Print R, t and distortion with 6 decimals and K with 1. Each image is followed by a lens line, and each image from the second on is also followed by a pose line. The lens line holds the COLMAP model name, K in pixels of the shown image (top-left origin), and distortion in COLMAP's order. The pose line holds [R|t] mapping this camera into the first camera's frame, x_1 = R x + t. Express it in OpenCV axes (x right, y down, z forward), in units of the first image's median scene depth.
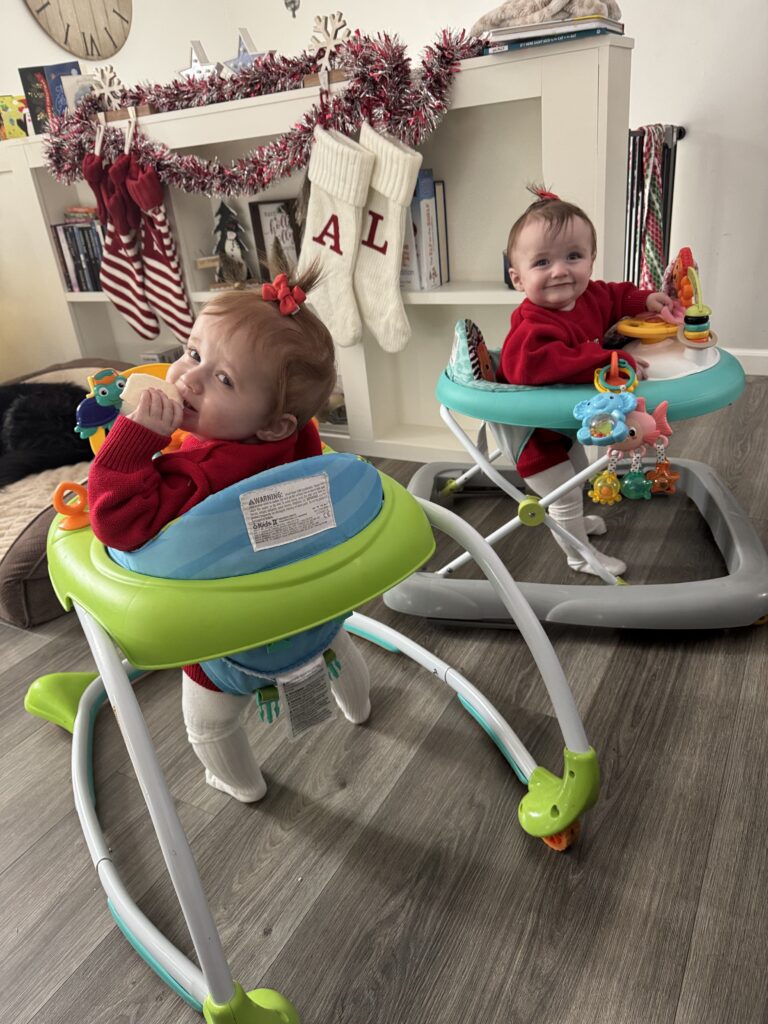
lens RADIAL K [[732.0, 0, 384.0], [0, 732.0, 512.0], [0, 0, 1]] dist [-0.000605, 0.006335]
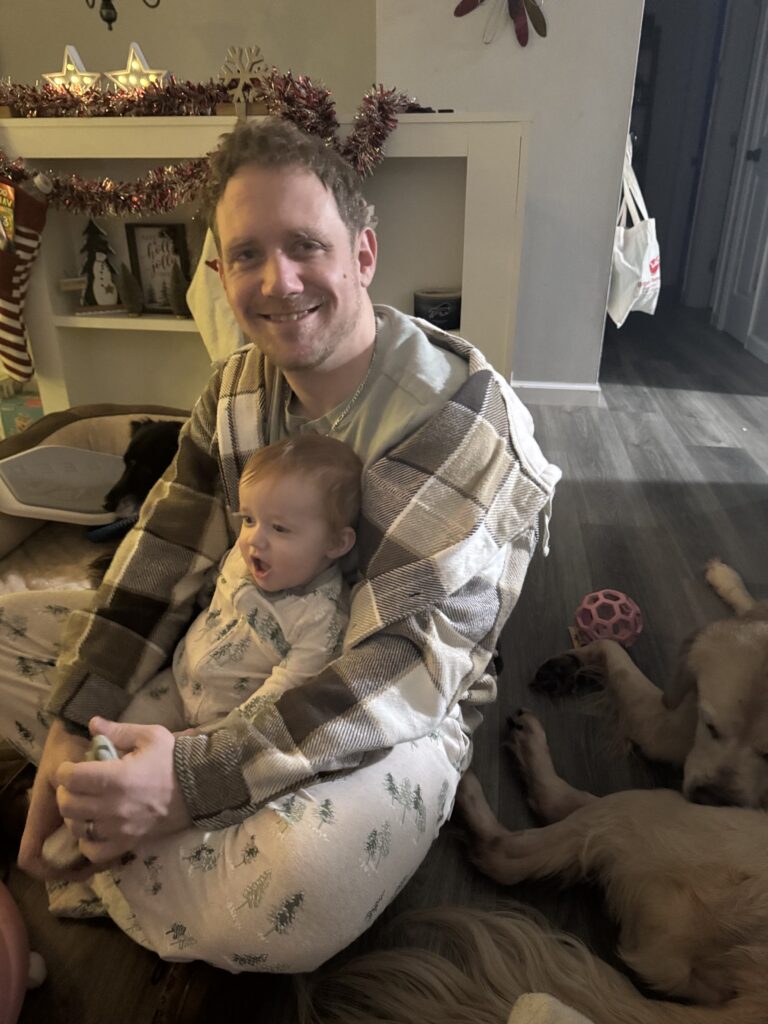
lens RADIAL K [[732.0, 0, 384.0], [0, 732.0, 512.0], [0, 0, 1]] dist [-0.000605, 0.006335]
pose [[0.938076, -0.052702, 0.342398, -0.215832], [0.064607, 0.997635, -0.023451, -0.012164], [-0.340352, 0.044120, 0.939262, 0.024984]]
